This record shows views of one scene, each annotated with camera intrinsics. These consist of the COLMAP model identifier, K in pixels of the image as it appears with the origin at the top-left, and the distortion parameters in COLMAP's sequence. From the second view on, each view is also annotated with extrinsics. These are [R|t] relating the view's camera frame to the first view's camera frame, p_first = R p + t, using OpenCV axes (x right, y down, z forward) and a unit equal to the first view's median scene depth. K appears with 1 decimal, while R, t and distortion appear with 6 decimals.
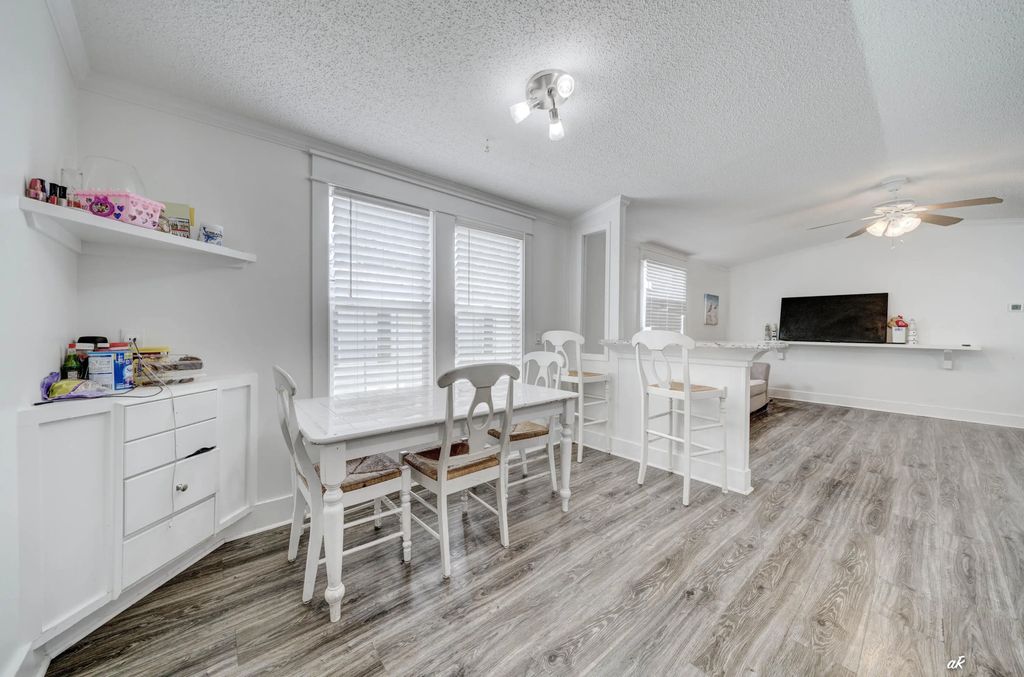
lens RADIAL K [[362.4, 0, 514.3], [0, 362.4, 328.8], [0, 0, 1]] dist [0.002997, 0.000536]
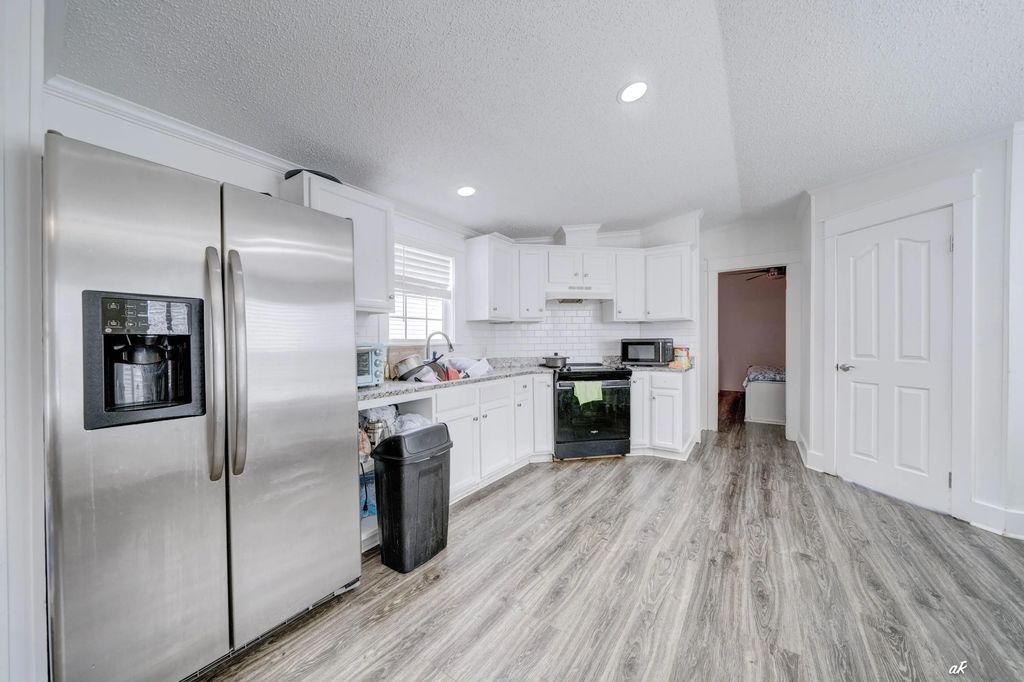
lens RADIAL K [[354.8, 0, 511.4], [0, 354.8, 344.1], [0, 0, 1]] dist [-0.005853, 0.000402]
pose [[-0.969638, -0.001843, -0.244536, 0.625524], [-0.005937, 0.999854, 0.016007, -0.001917], [0.244471, 0.016973, -0.969508, 0.713093]]
